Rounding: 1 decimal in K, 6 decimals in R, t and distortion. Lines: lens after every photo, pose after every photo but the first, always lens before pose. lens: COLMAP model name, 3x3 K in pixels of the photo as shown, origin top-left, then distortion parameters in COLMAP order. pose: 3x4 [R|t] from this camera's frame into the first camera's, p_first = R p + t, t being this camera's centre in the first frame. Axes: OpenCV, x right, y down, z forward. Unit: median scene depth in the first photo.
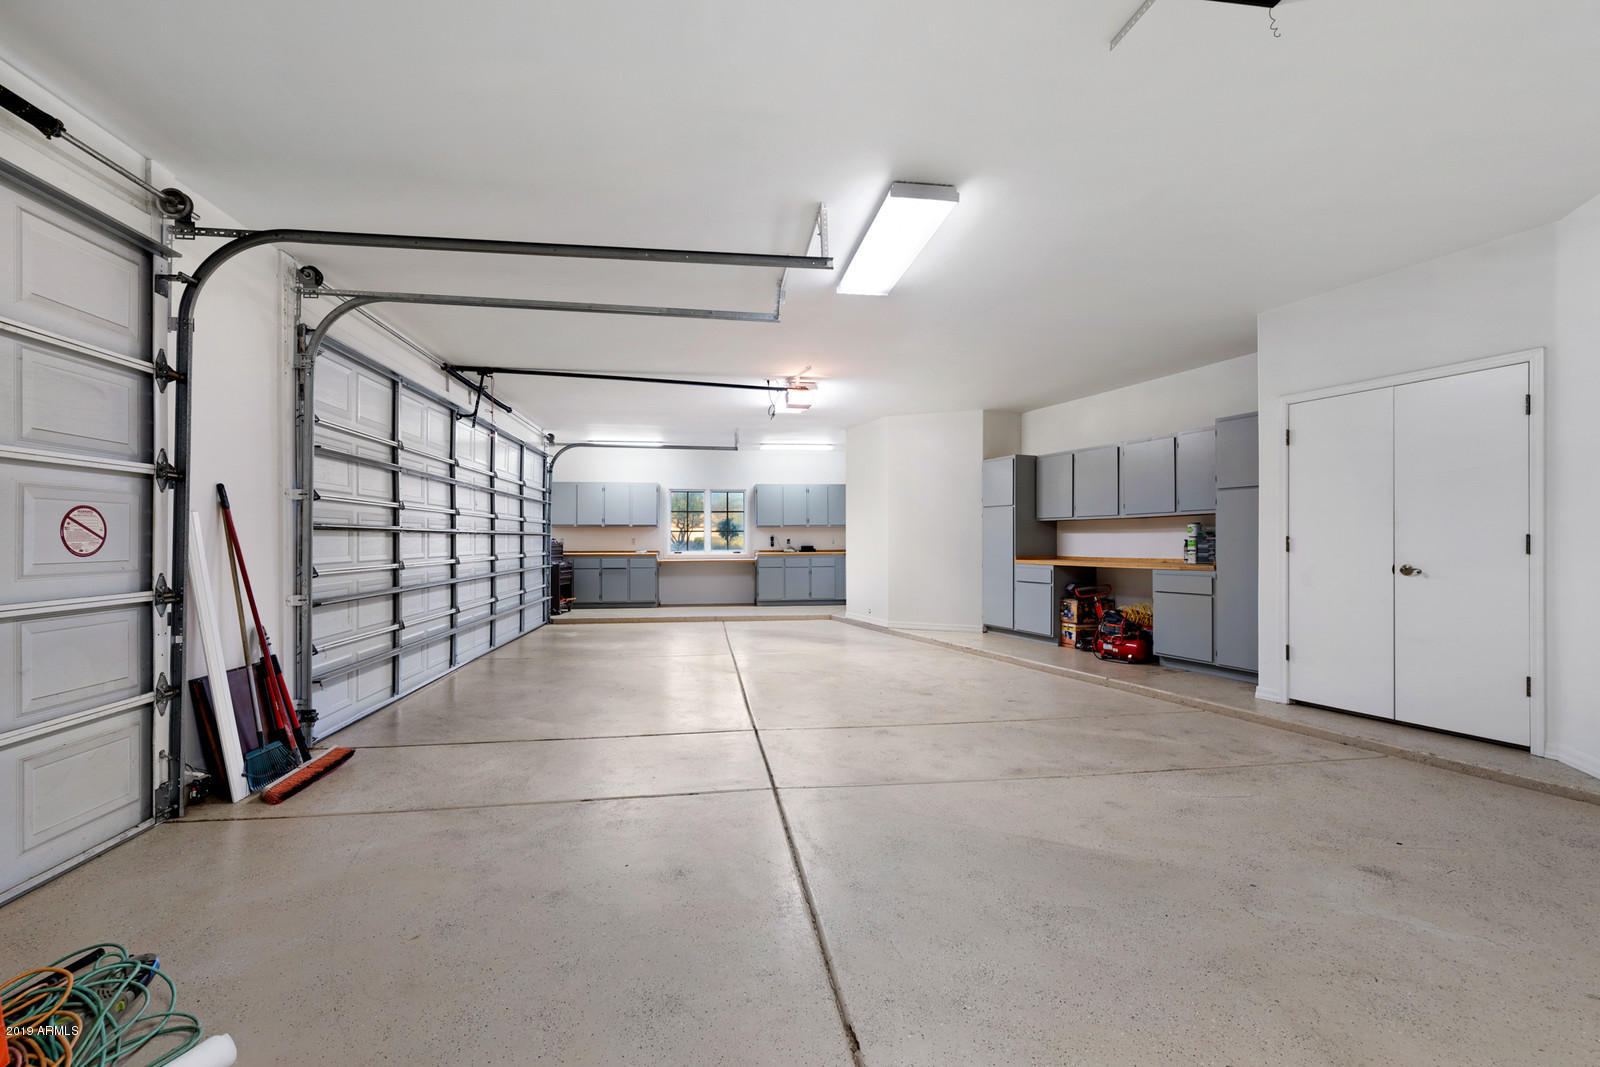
lens RADIAL K [[698.7, 0, 800.0], [0, 698.7, 533.5], [0, 0, 1]] dist [0.000034, 0.000002]
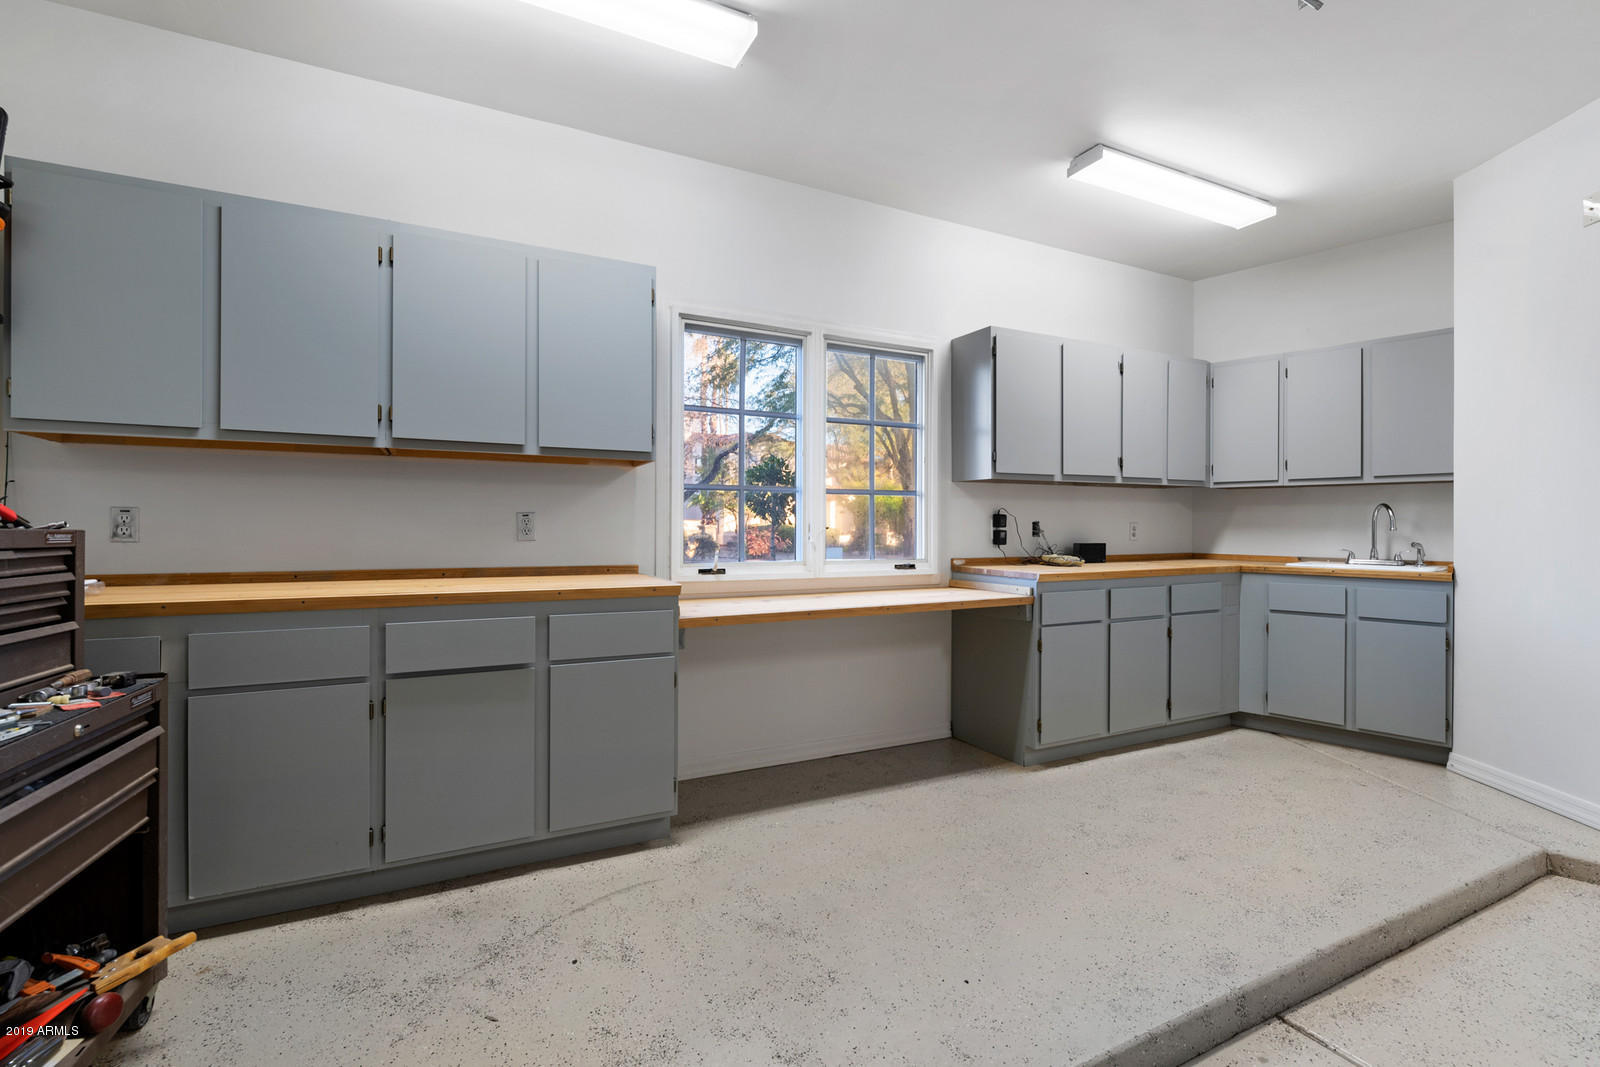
lens RADIAL K [[708.9, 0, 800.0], [0, 708.9, 533.5], [0, 0, 1]] dist [0.000434, 0.000013]
pose [[0.946695, -0.000345, 0.322132, -0.233523], [-0.001153, 0.999989, 0.004459, 0.012616], [-0.322130, -0.004593, 0.946684, 0.768822]]
